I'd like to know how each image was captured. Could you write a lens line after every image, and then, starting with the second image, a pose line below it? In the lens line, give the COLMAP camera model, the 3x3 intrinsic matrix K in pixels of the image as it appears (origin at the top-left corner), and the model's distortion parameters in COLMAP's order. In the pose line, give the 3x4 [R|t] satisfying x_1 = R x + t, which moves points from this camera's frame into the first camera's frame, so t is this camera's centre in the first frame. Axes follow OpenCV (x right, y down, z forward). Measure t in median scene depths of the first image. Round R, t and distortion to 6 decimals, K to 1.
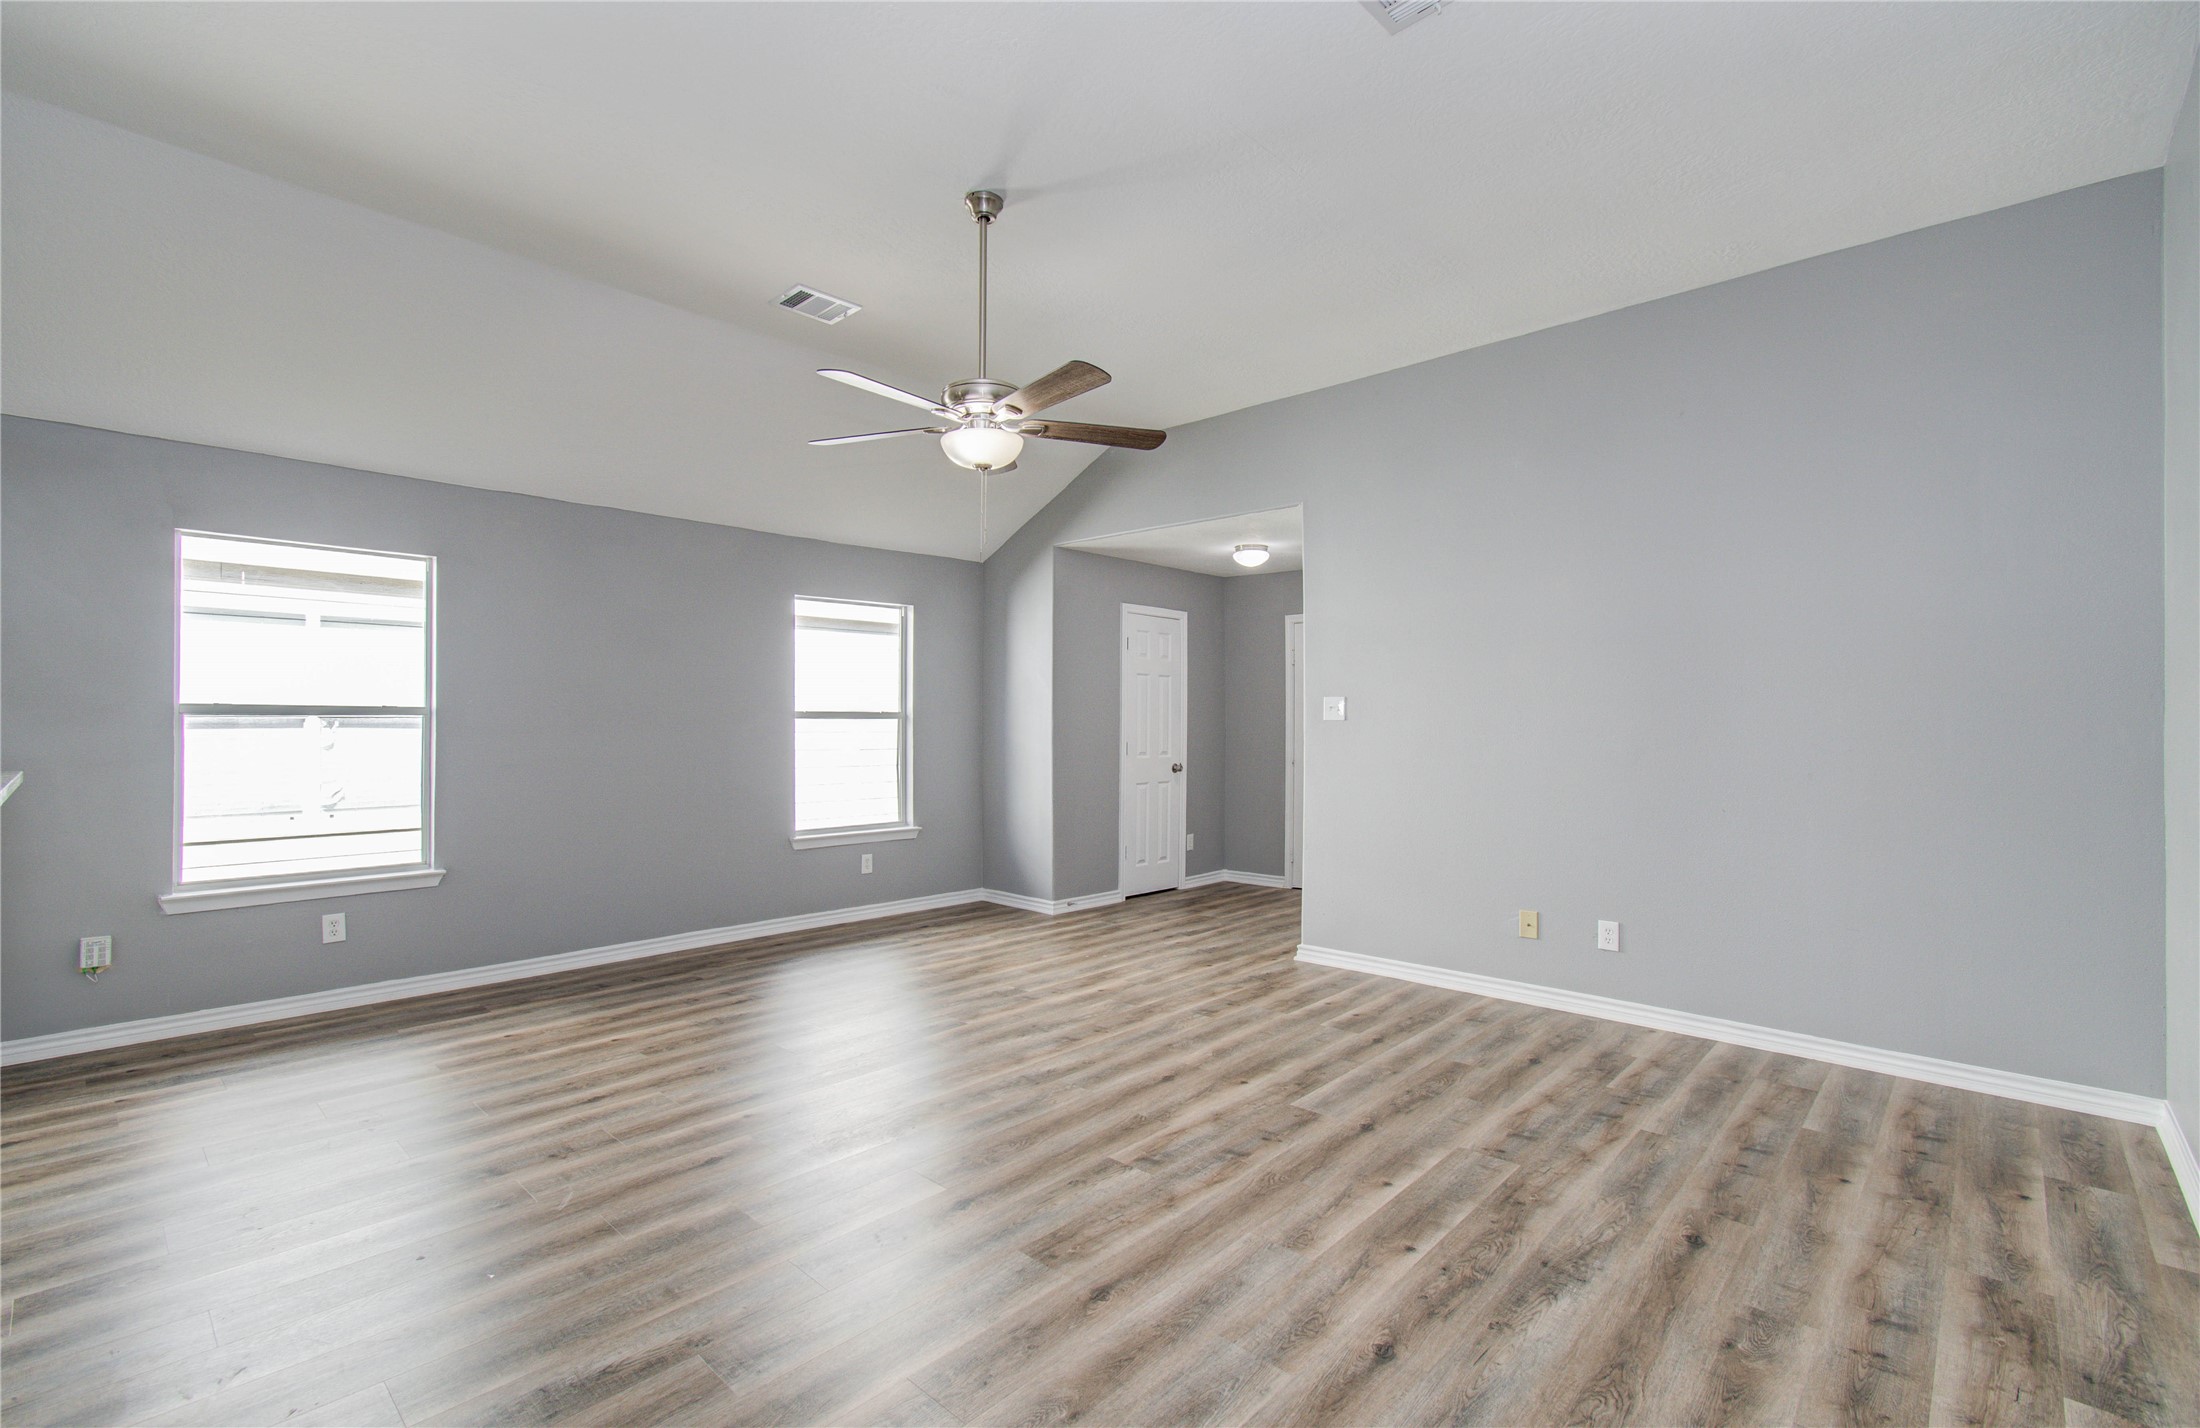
lens RADIAL K [[948.6, 0, 1105.4], [0, 948.6, 709.7], [0, 0, 1]] dist [0.000158, 0.000789]
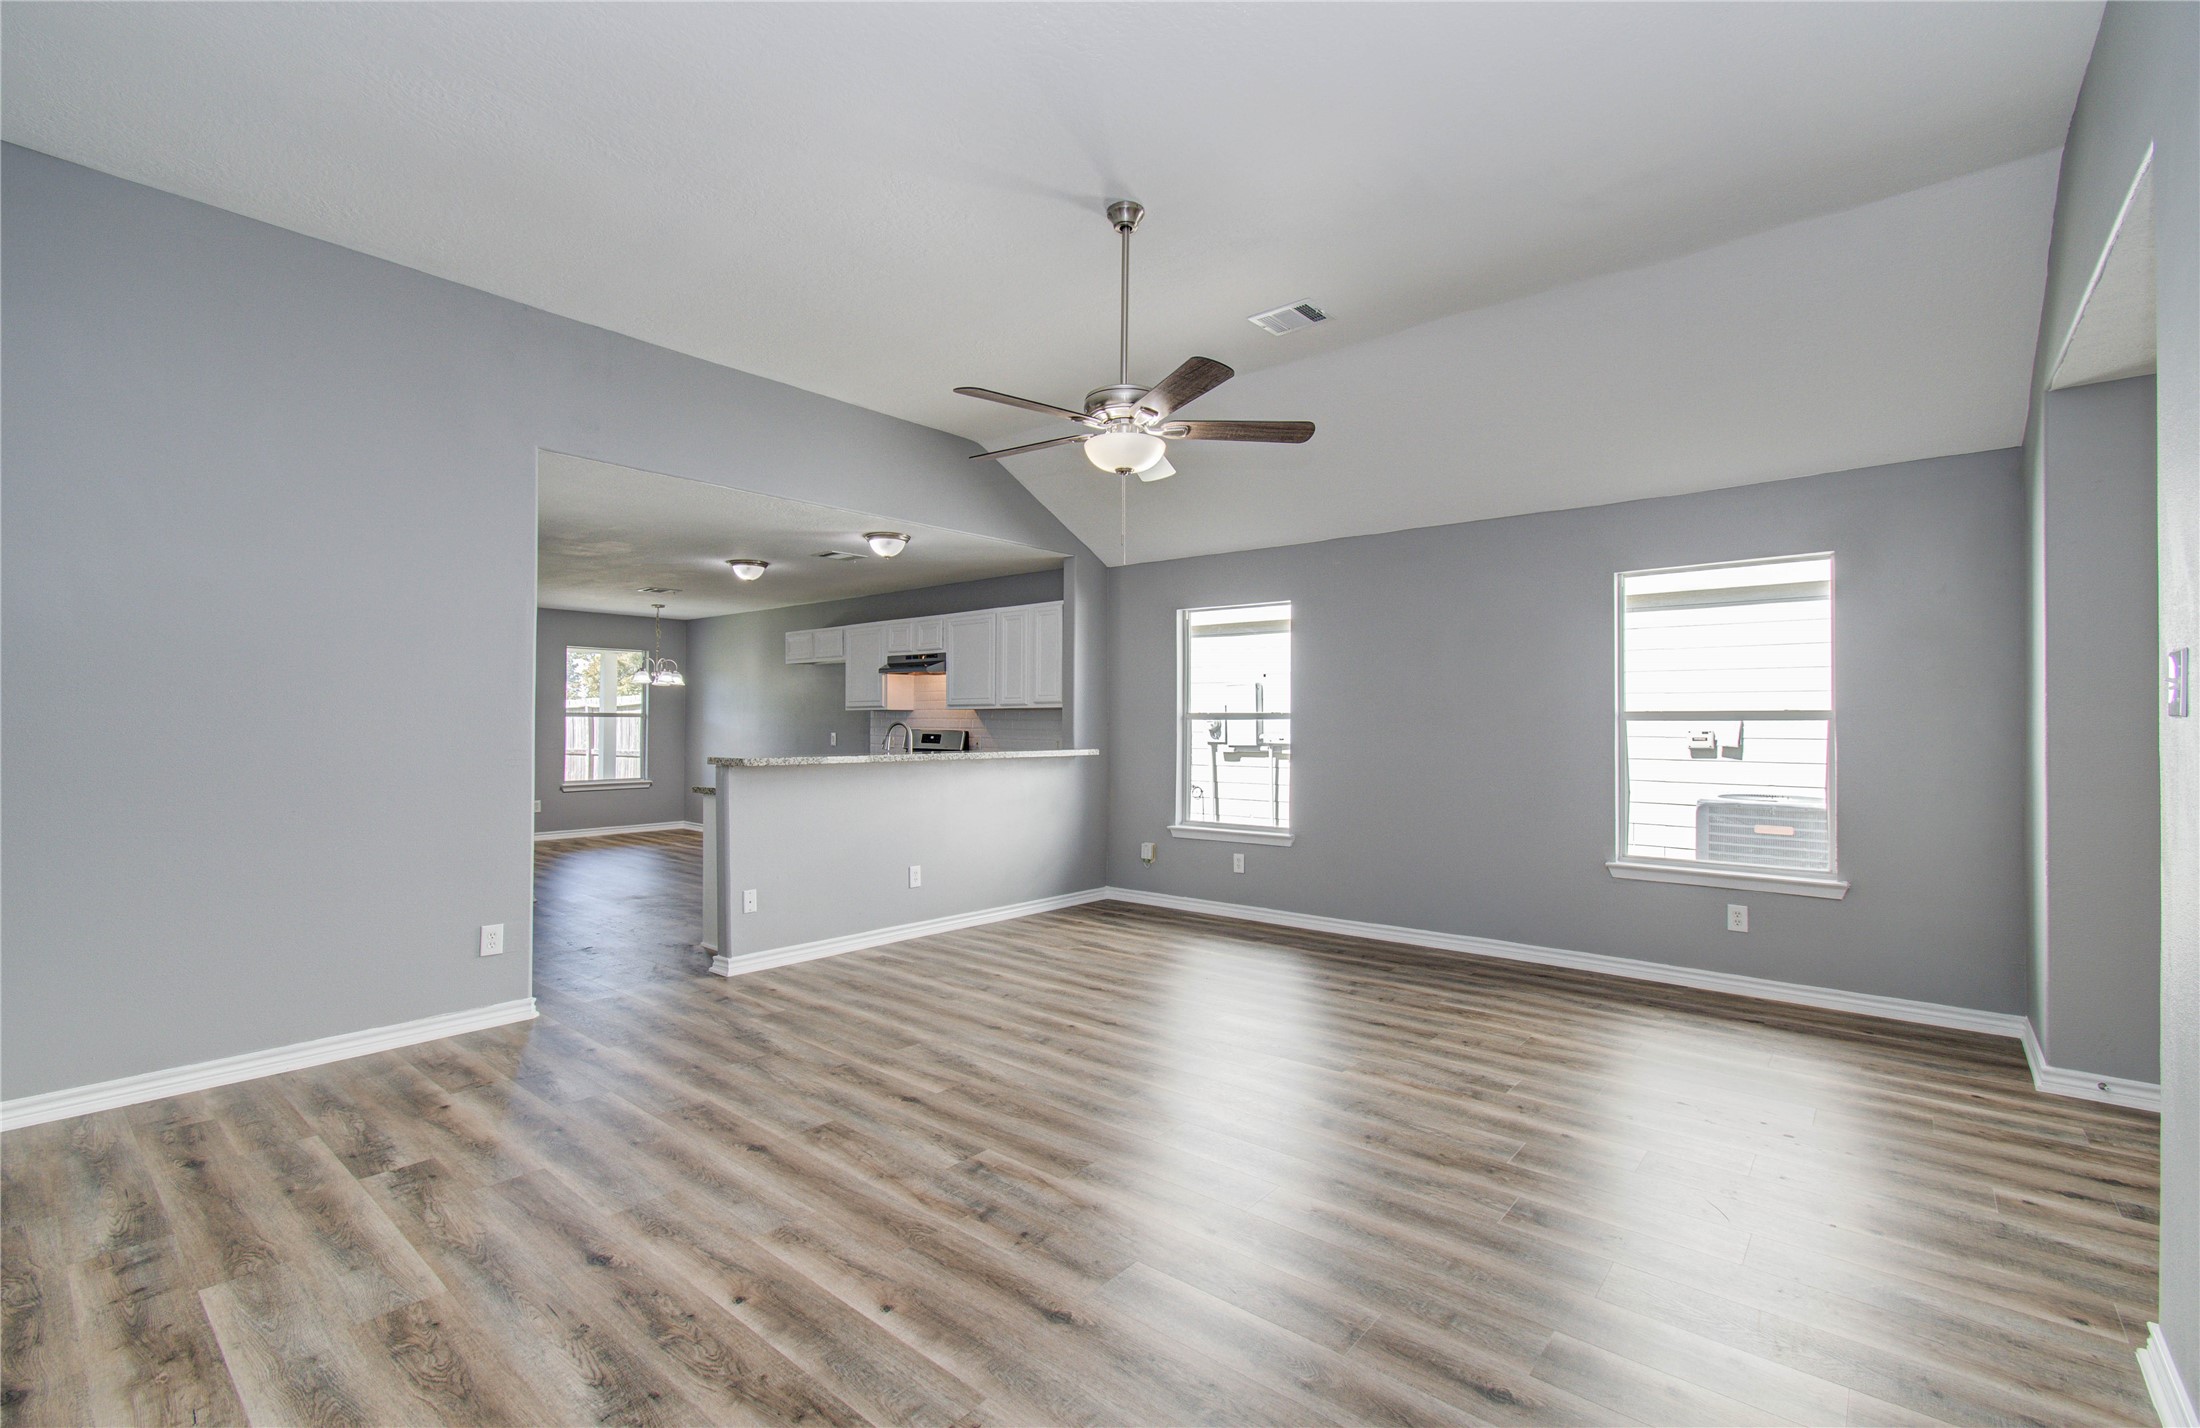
lens RADIAL K [[942.0, 0, 1104.5], [0, 942.0, 724.6], [0, 0, 1]] dist [0.001948, -0.000012]
pose [[0.056322, -0.004202, -0.998404, 0.882994], [0.014419, 0.999890, -0.003395, 0.015609], [0.998309, -0.014205, 0.056377, 0.923272]]
